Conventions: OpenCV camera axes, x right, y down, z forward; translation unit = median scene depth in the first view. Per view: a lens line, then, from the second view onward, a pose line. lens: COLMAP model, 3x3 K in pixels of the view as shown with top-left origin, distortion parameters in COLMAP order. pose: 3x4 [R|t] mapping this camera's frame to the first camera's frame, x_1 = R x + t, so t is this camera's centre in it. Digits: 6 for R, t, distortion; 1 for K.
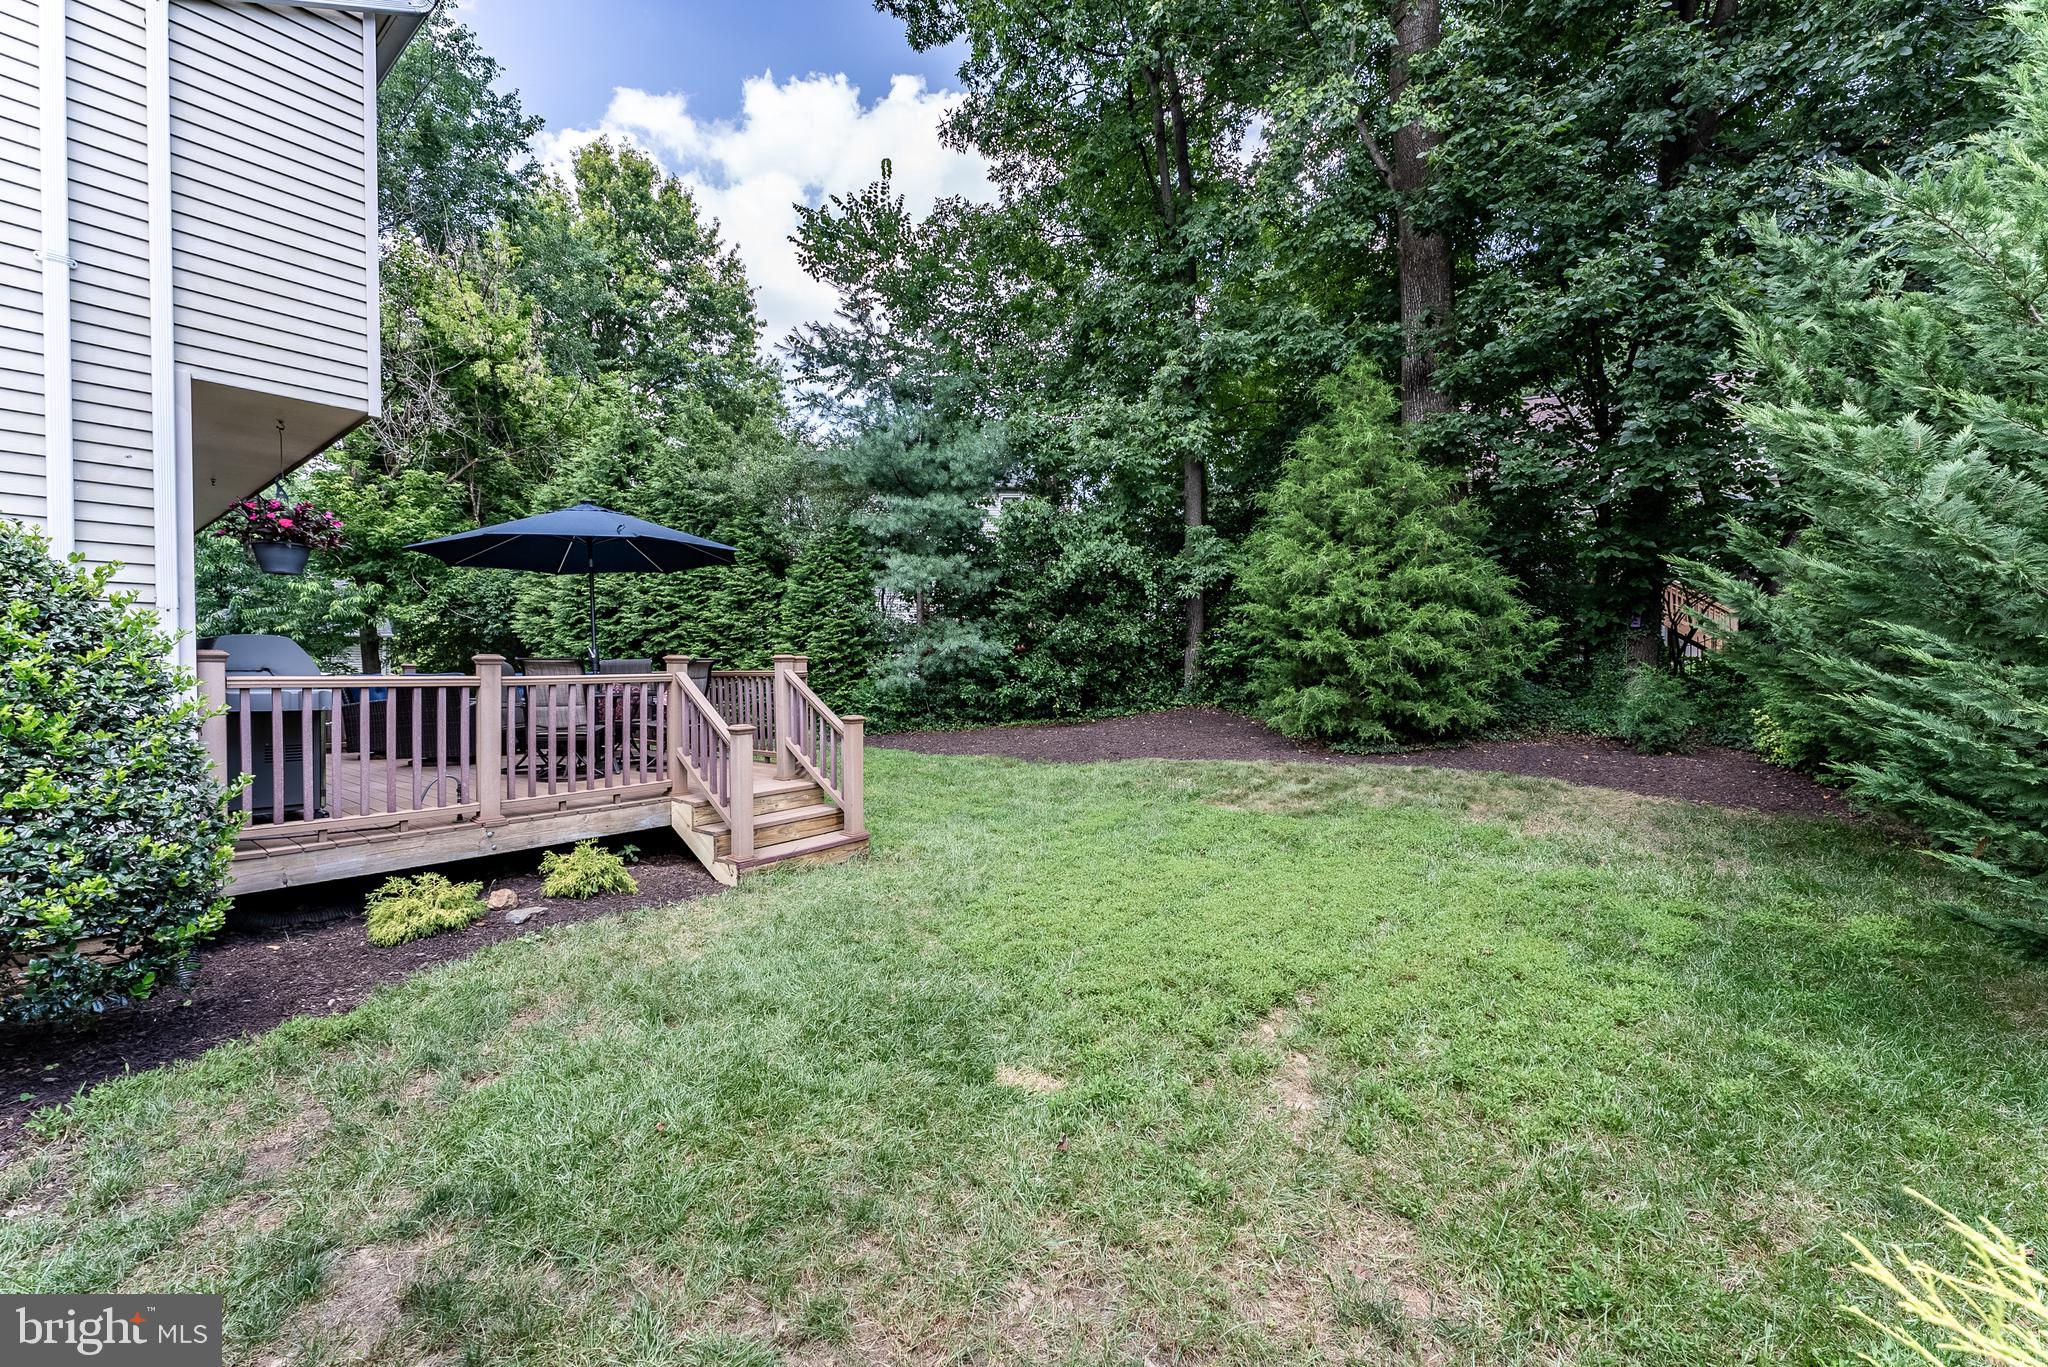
lens RADIAL K [[815.5, 0, 1029.3], [0, 815.5, 690.3], [0, 0, 1]] dist [0.001982, 0.000159]
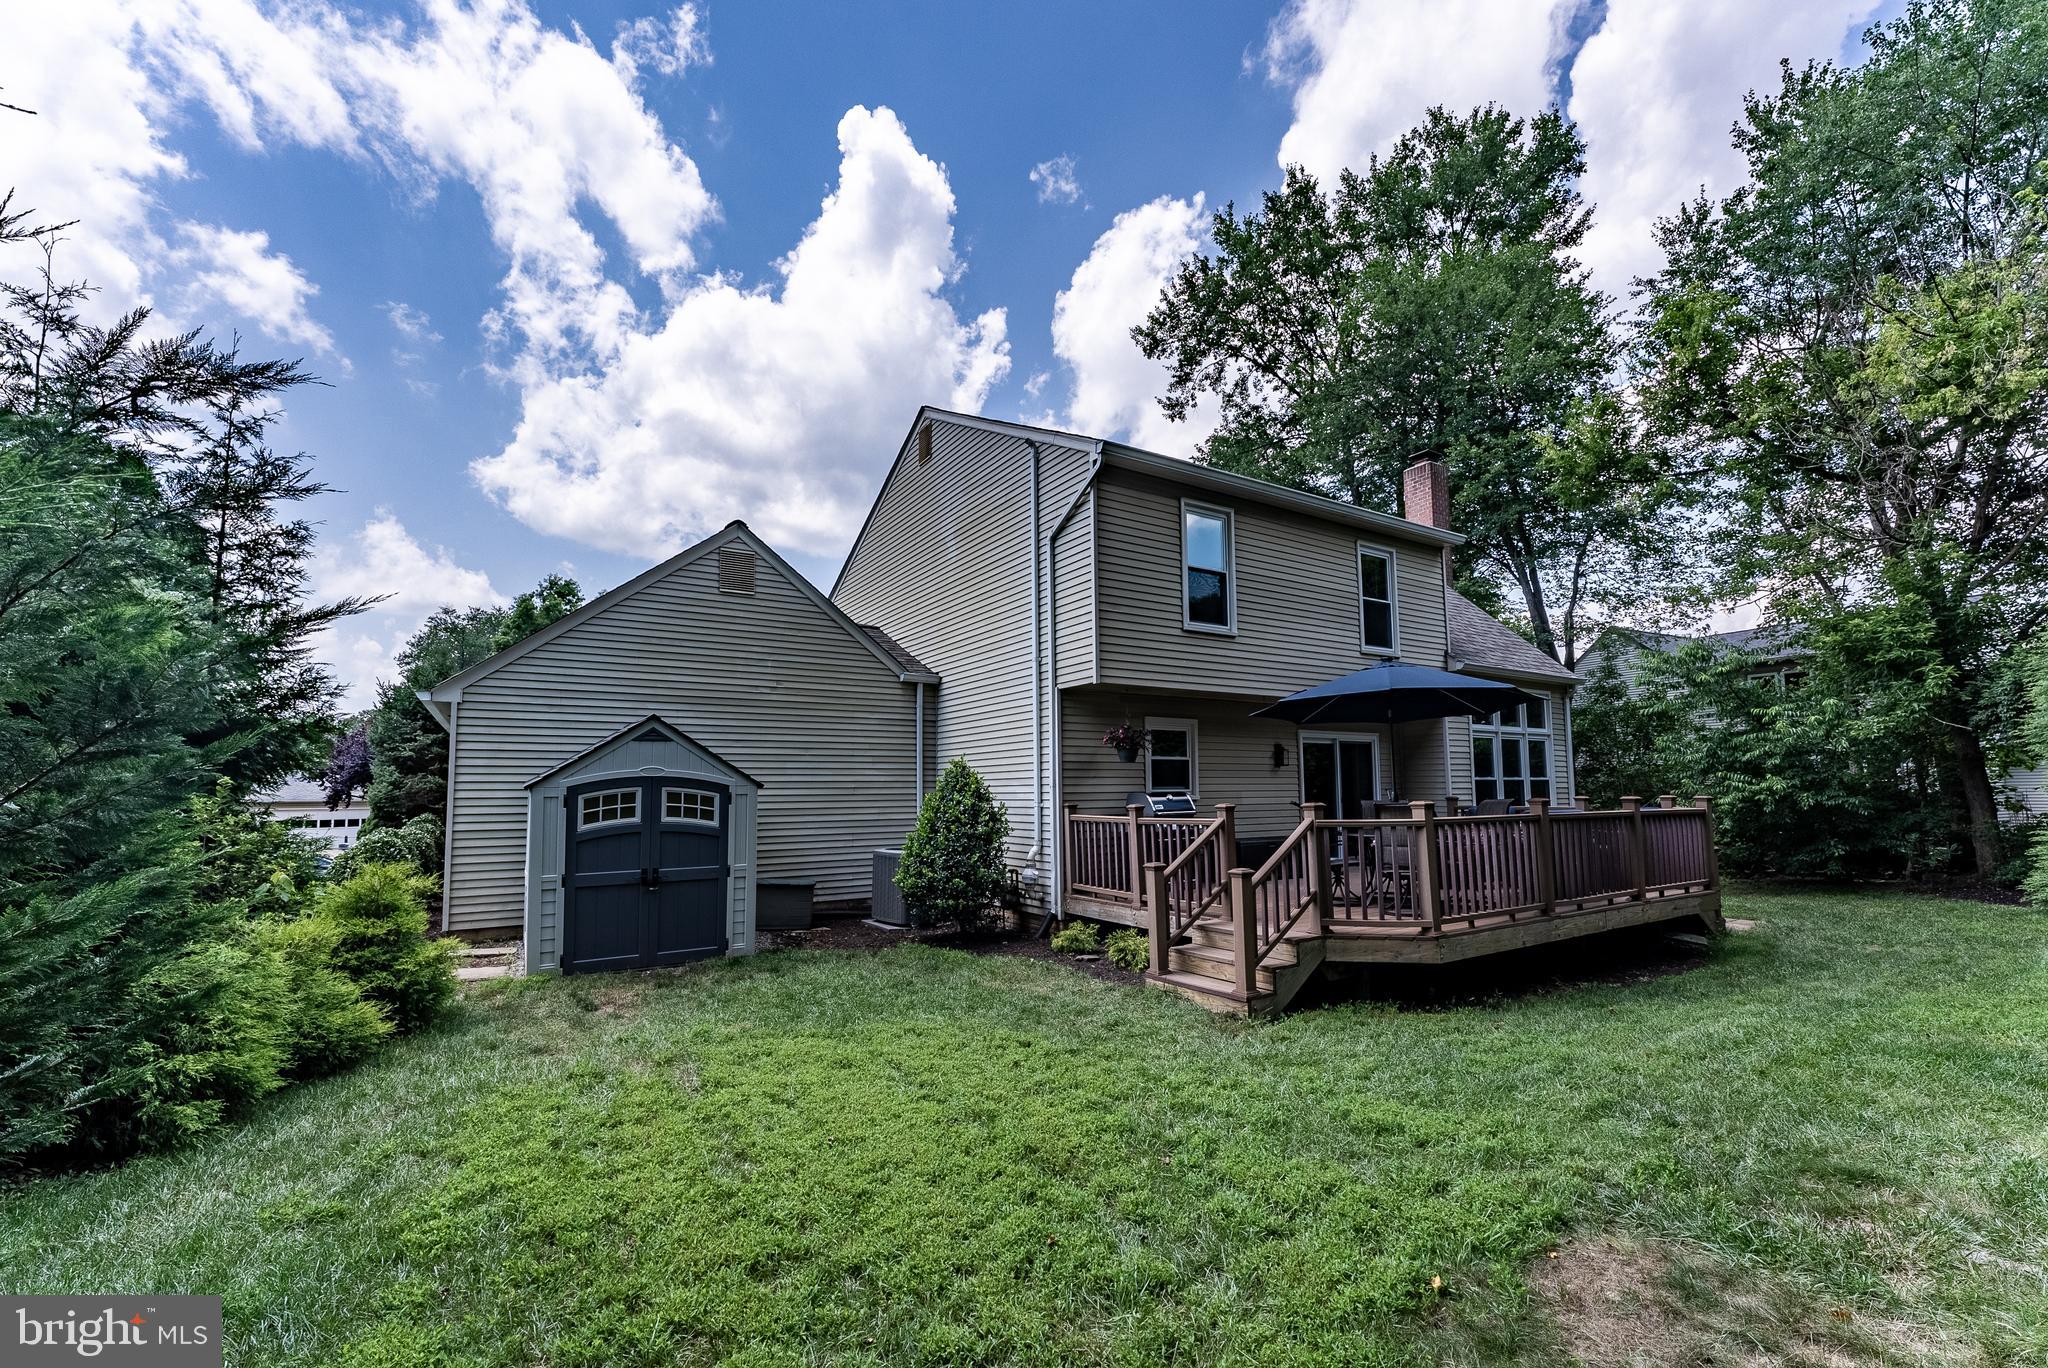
lens RADIAL K [[838.3, 0, 1033.0], [0, 838.3, 732.0], [0, 0, 1]] dist [-0.010734, 0.000028]
pose [[-0.355117, -0.061005, -0.932829, 0.345974], [-0.009590, 0.998054, -0.061620, -0.028901], [0.934773, -0.012936, -0.355010, 0.482665]]
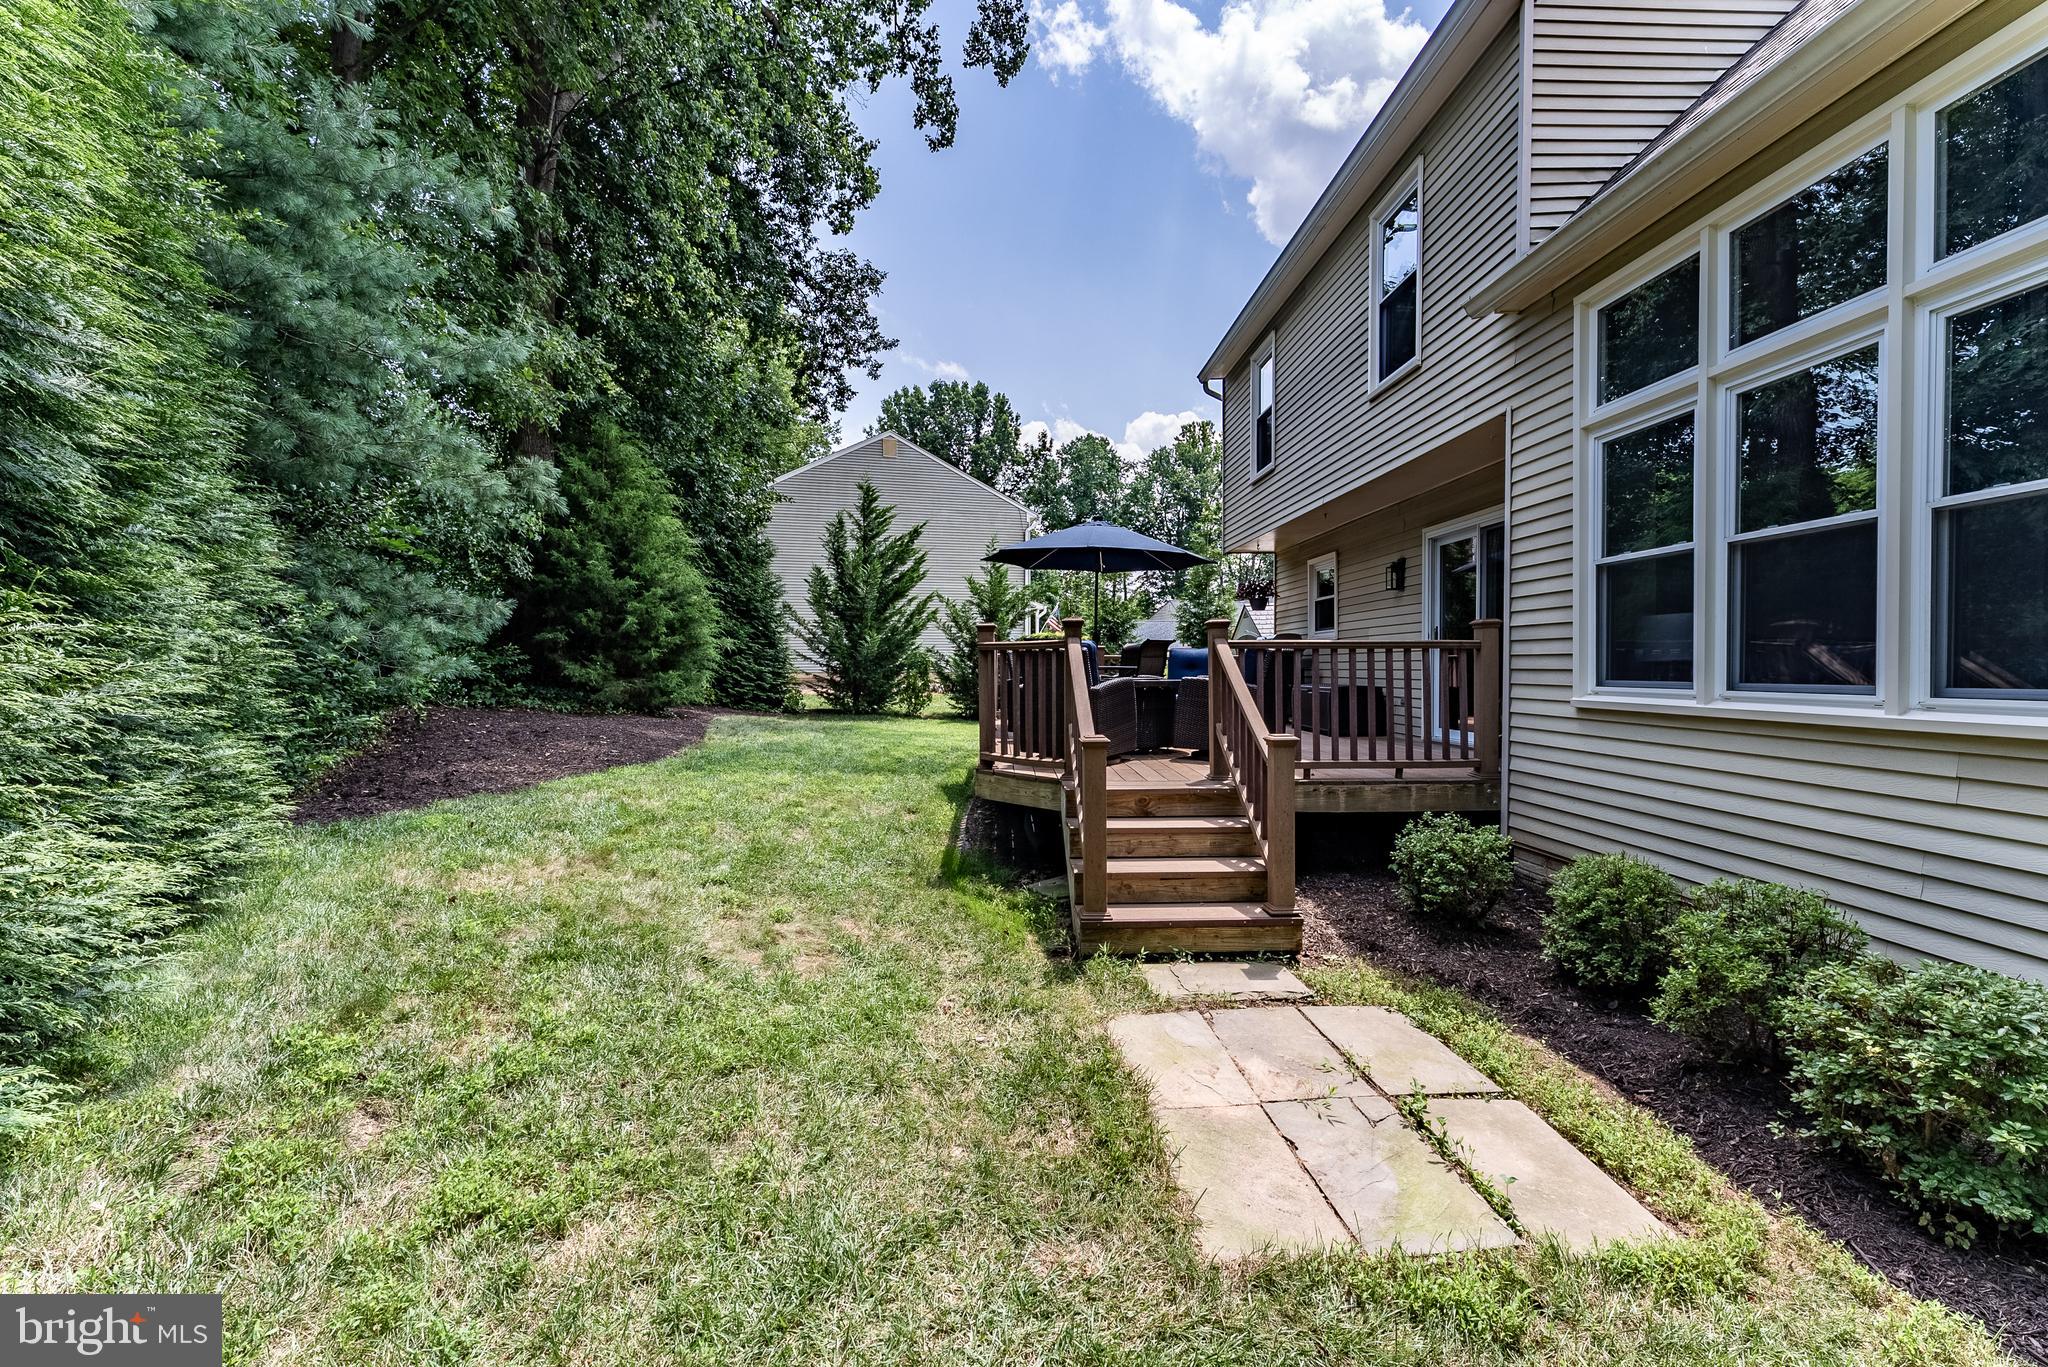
lens RADIAL K [[820.8, 0, 1030.4], [0, 820.8, 683.4], [0, 0, 1]] dist [-0.001922, -0.000152]
pose [[-0.644202, -0.011836, 0.764764, -0.729198], [0.016800, 0.999420, 0.029619, -0.006130], [-0.764671, 0.031928, -0.643629, 0.958688]]
